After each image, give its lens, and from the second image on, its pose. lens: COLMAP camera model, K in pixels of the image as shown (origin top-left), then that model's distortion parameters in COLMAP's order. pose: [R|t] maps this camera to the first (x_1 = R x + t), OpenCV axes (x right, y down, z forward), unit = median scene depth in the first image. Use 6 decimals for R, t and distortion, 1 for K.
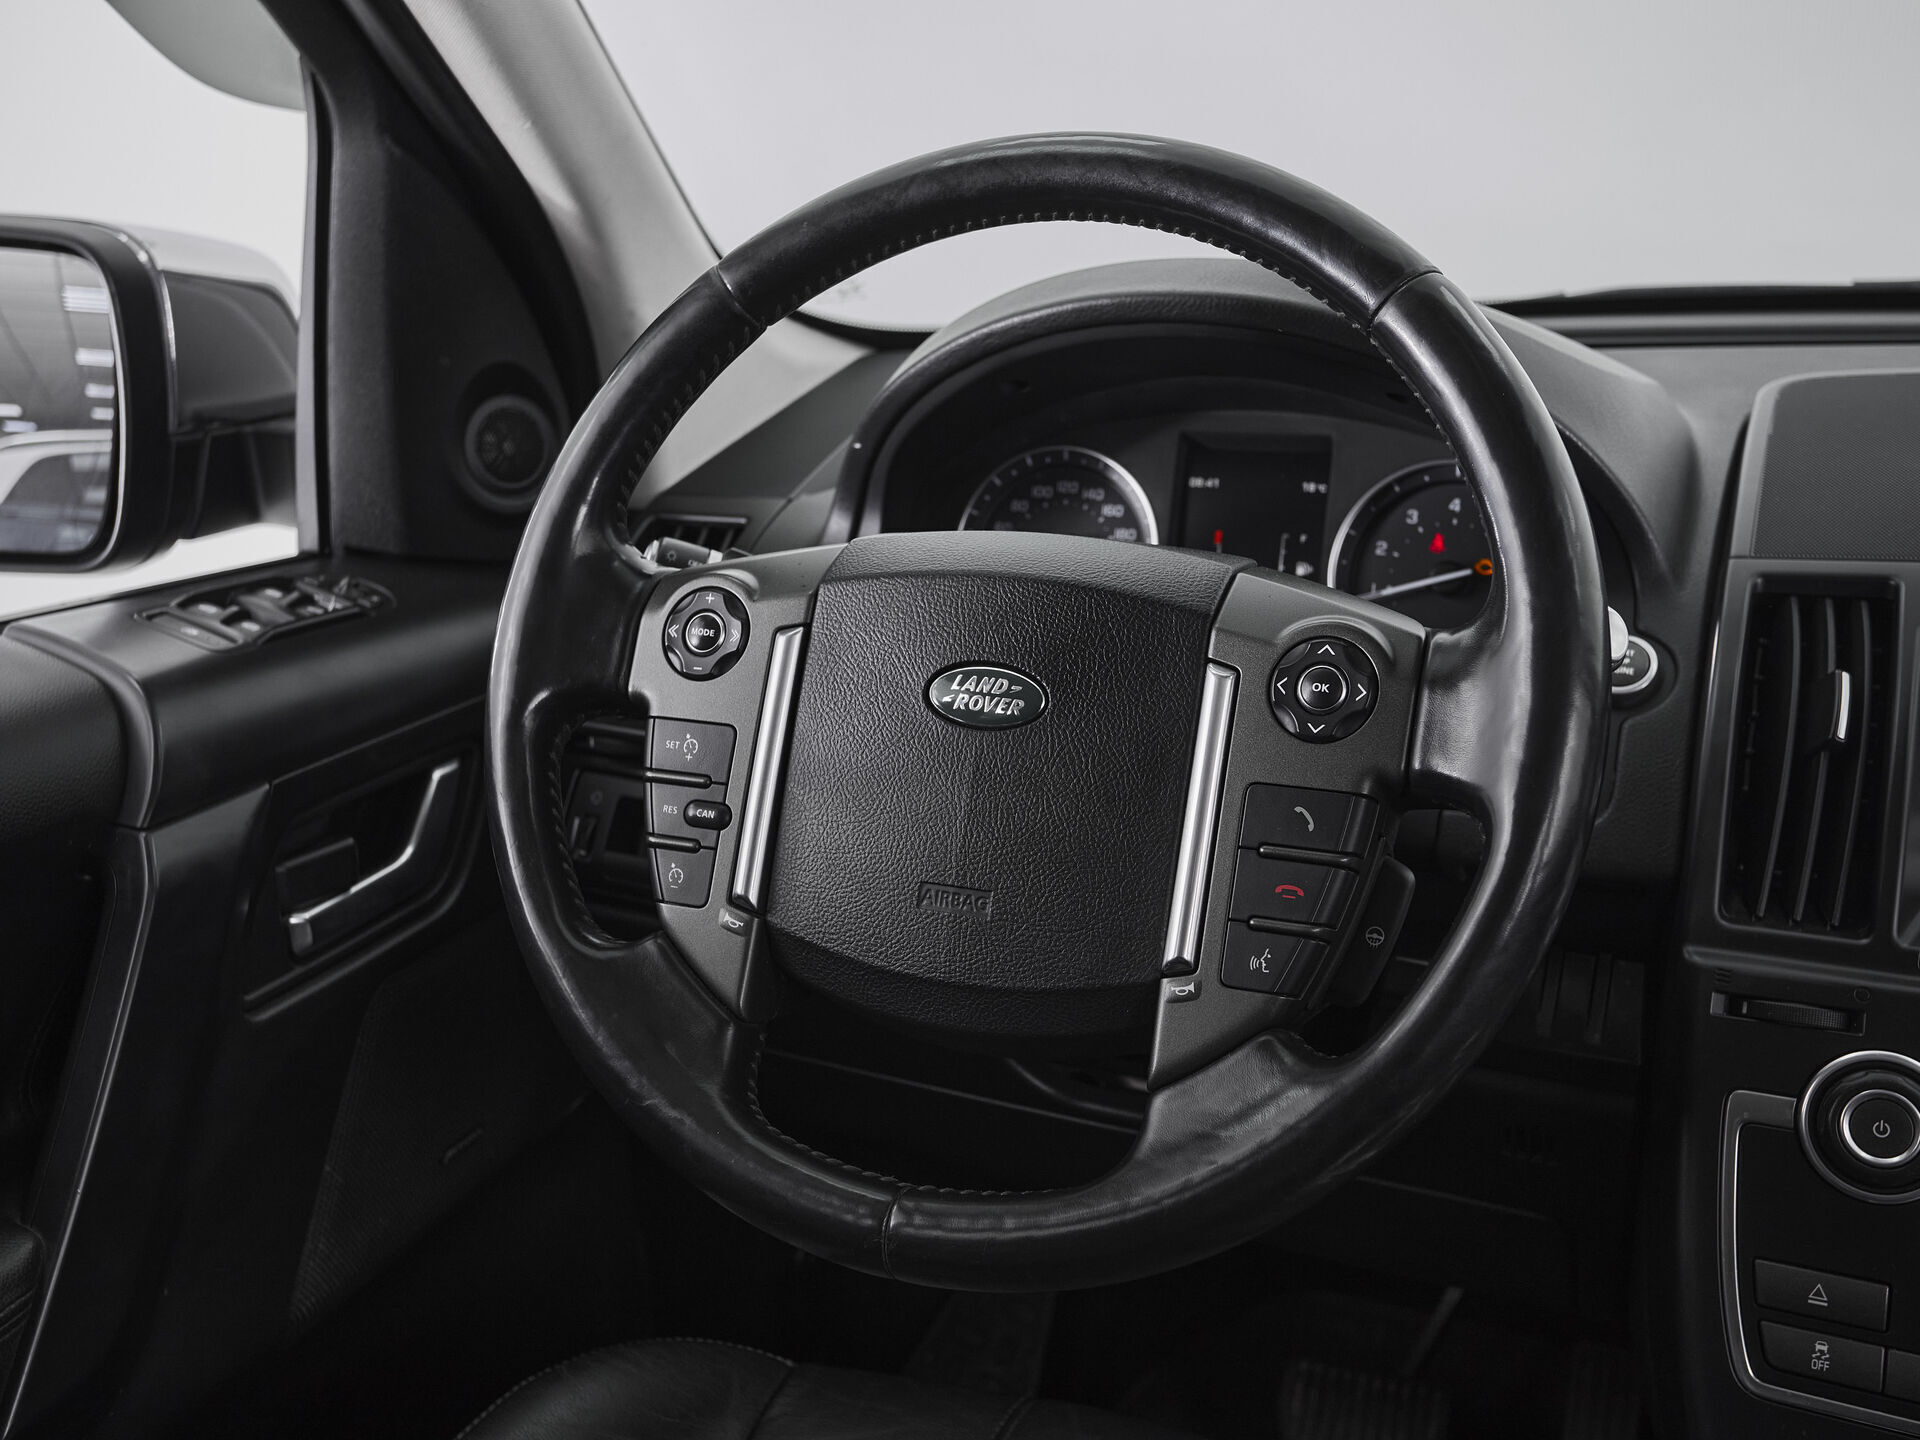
lens RADIAL K [[2030.6, 0, 947.4], [0, 2030.6, 701.1], [0, 0, 1]] dist [0.014726, 0.000000]
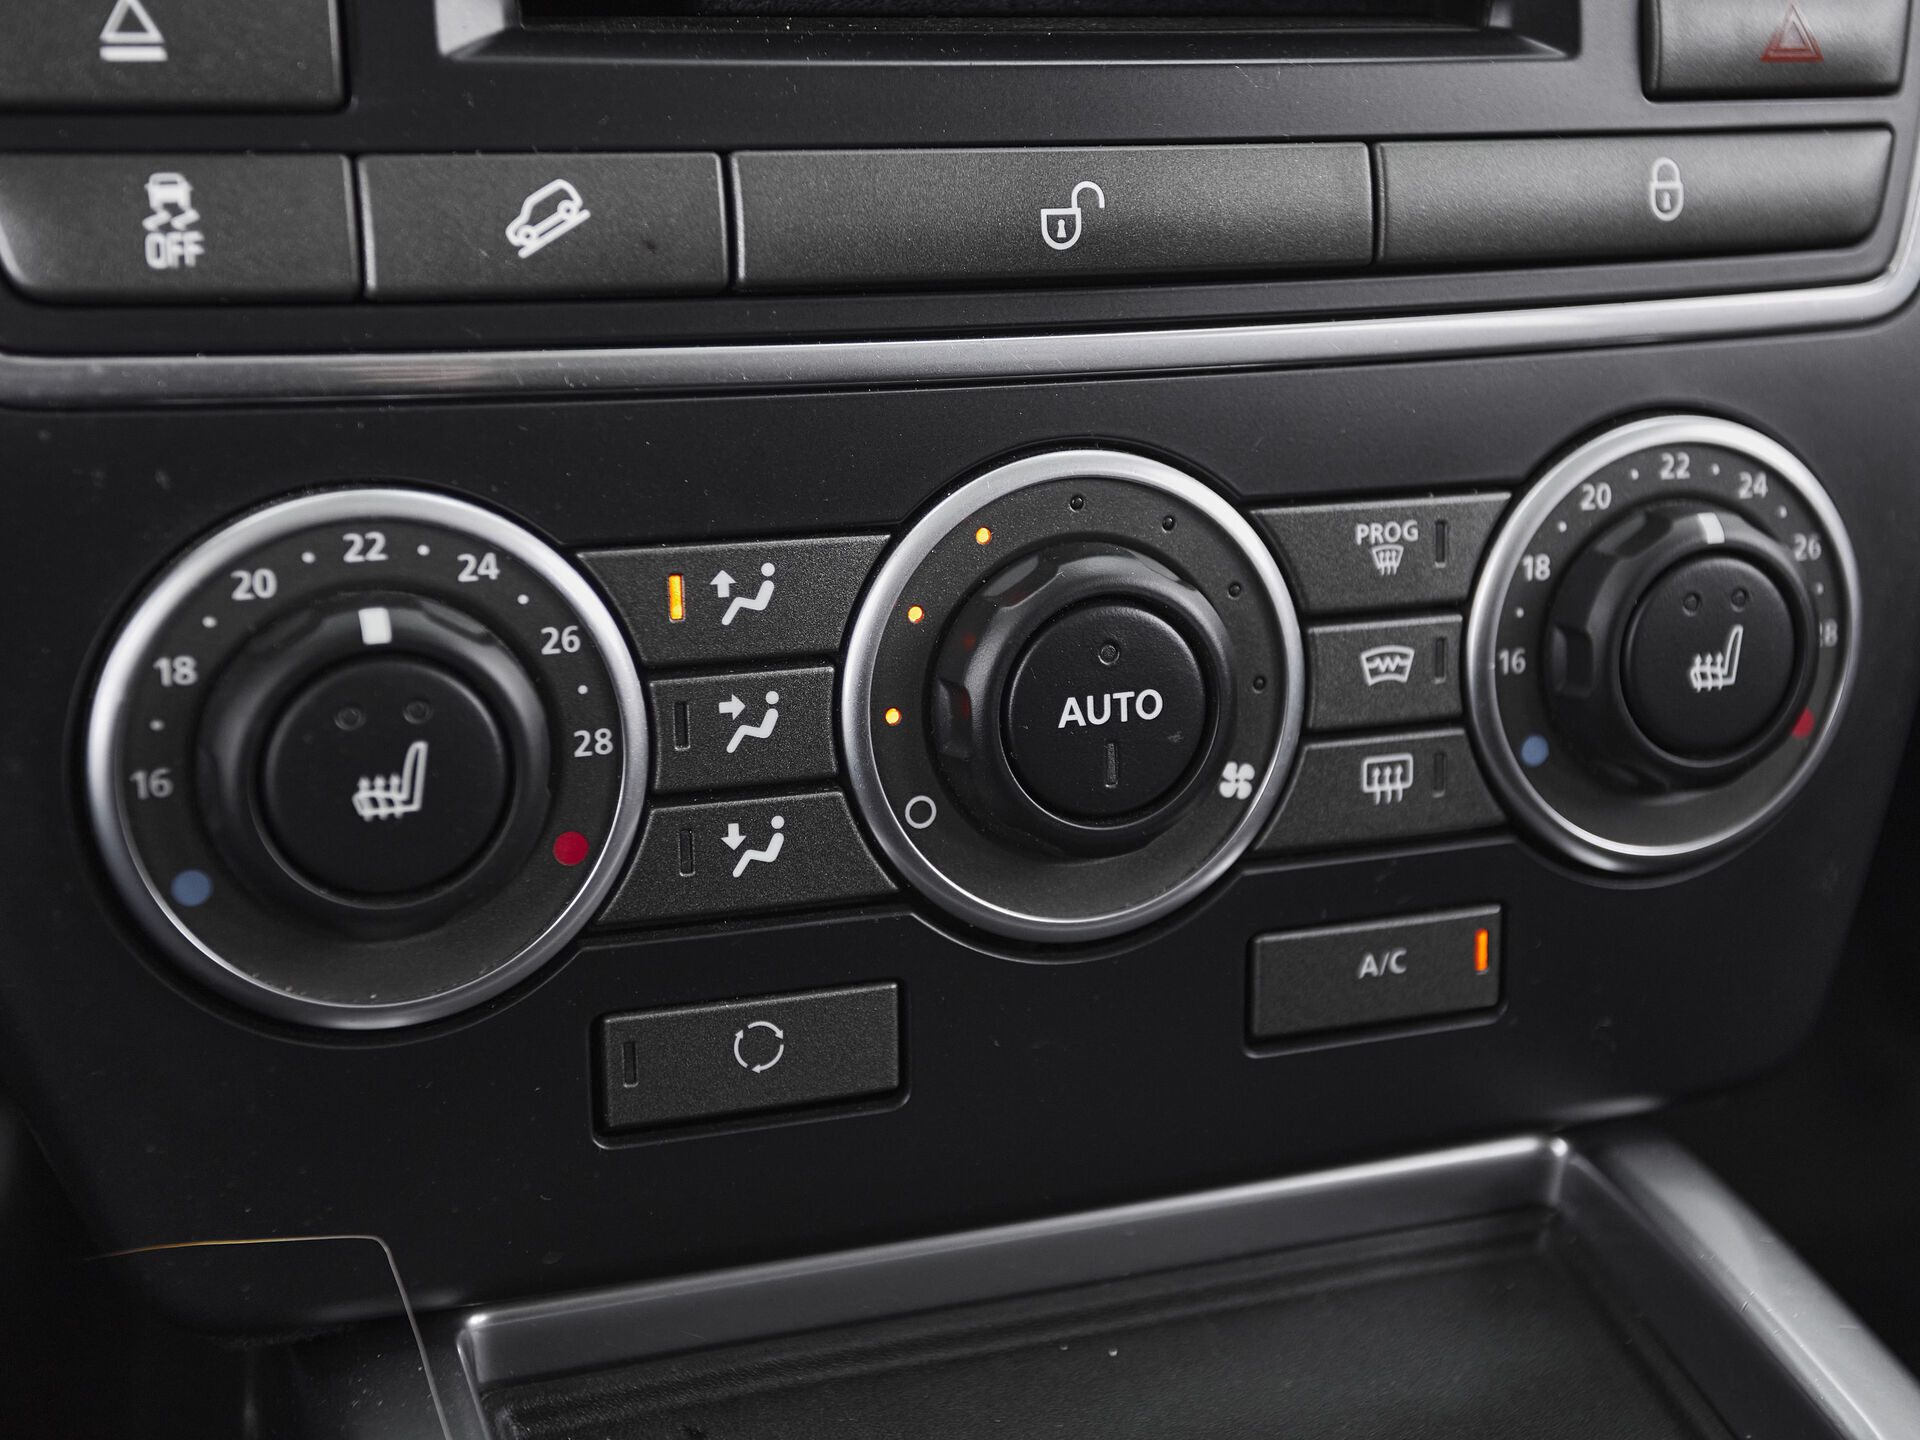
lens RADIAL K [[2538.0, 0, 966.1], [0, 2538.0, 688.1], [0, 0, 1]] dist [0.027633, 0.000000]
pose [[0.733559, -0.222806, 0.642066, 0.242595], [0.101318, 0.970029, 0.220857, 0.305556], [-0.672031, -0.096959, 0.734148, 0.603635]]
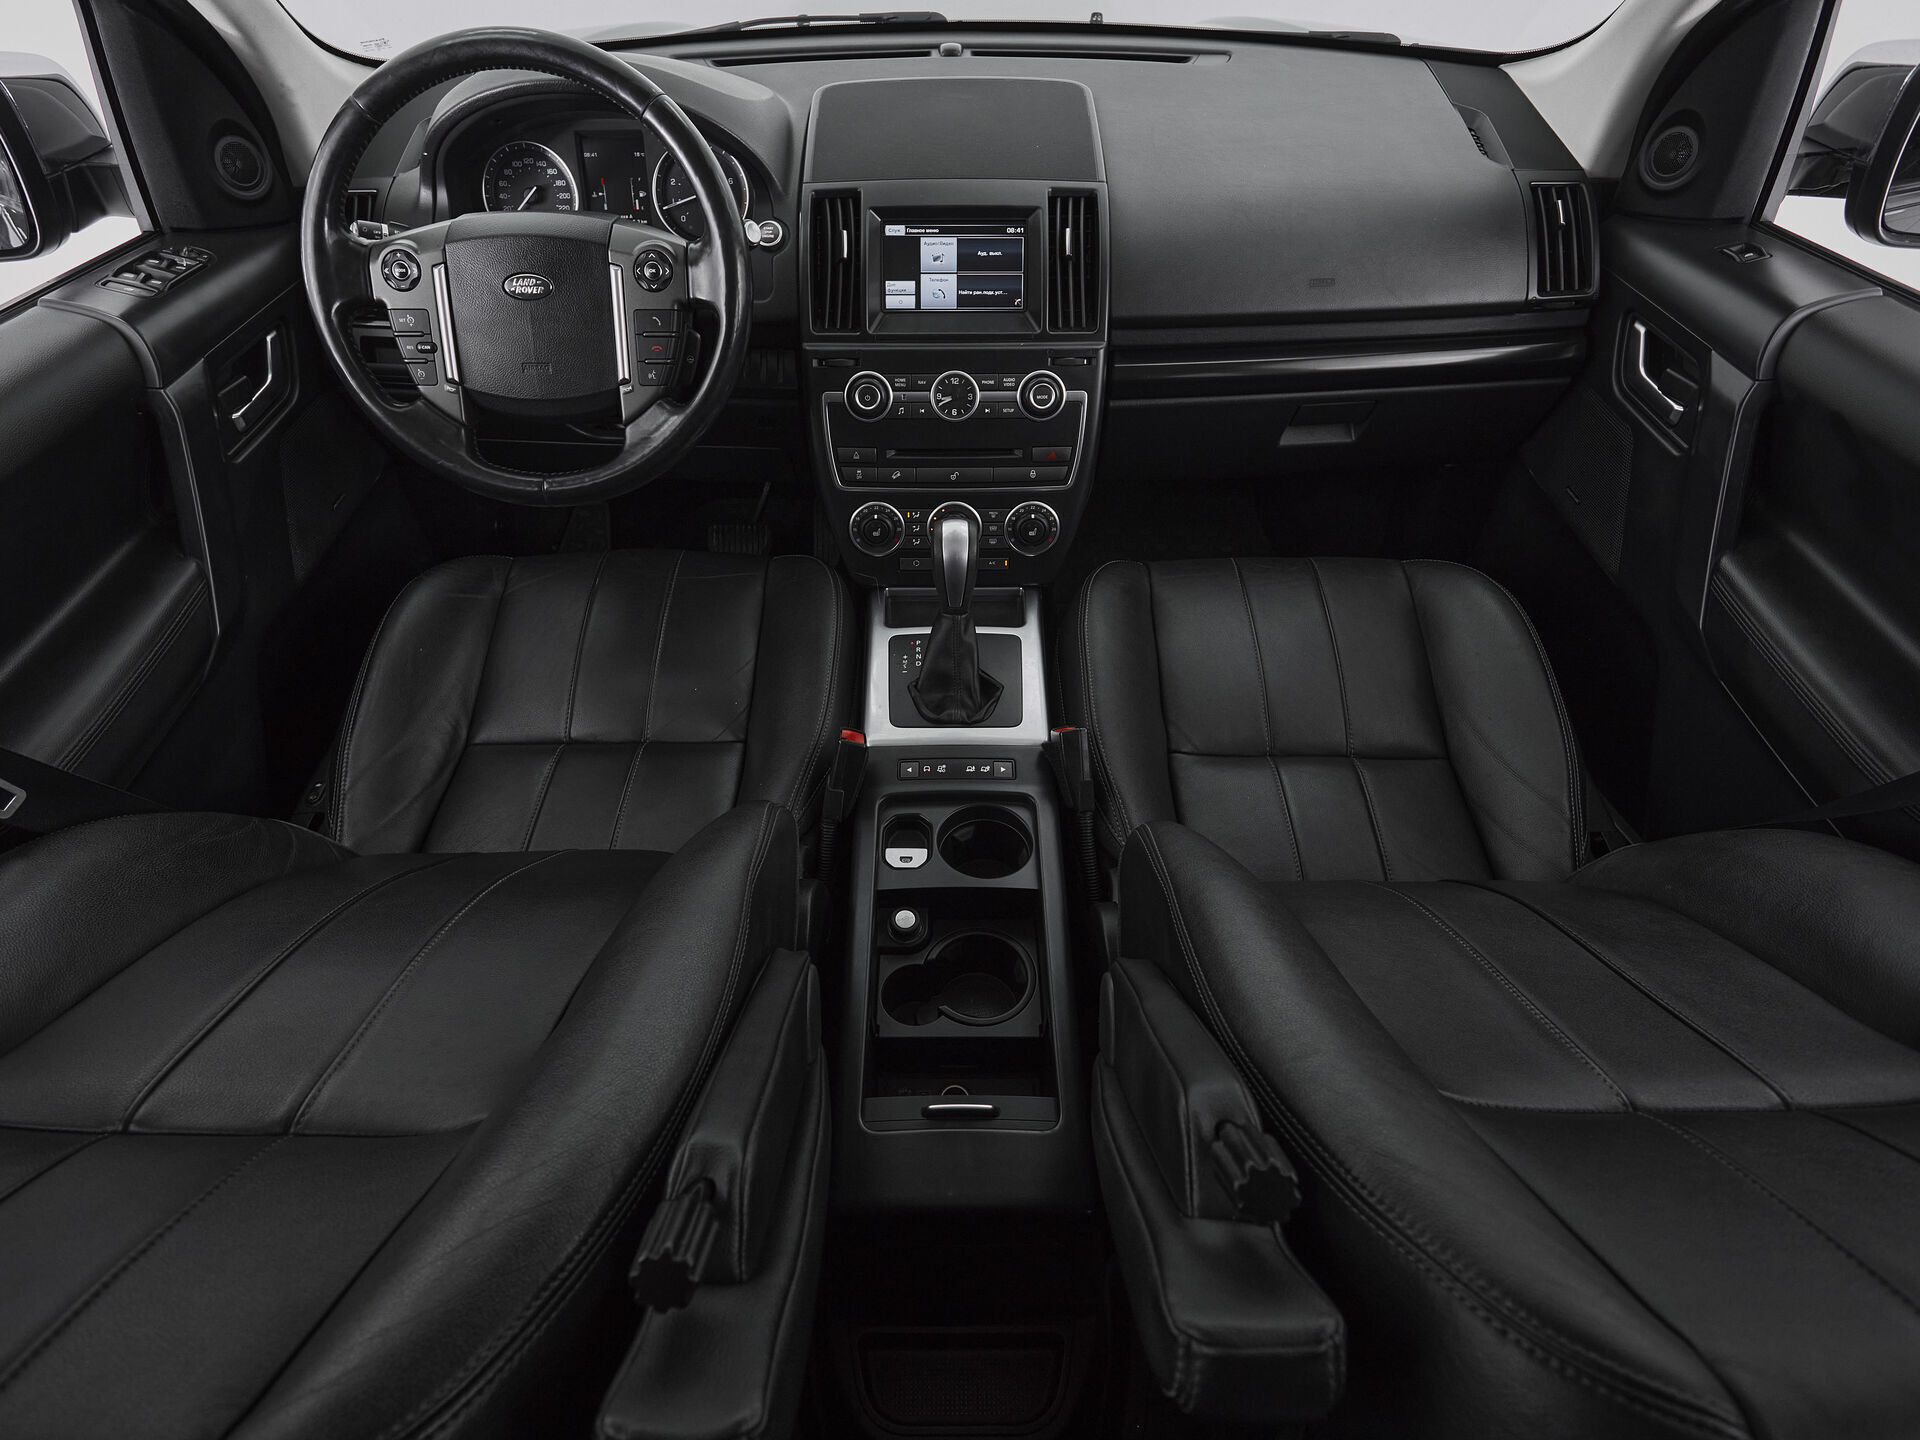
lens RADIAL K [[1052.1, 0, 937.2], [0, 1052.1, 718.7], [0, 0, 1]] dist [-0.001042, -0.001185]
pose [[0.920081, -0.254683, 0.297636, -0.038721], [0.092456, 0.879524, 0.466786, -0.090535], [-0.380660, -0.401963, 0.832781, -0.529243]]
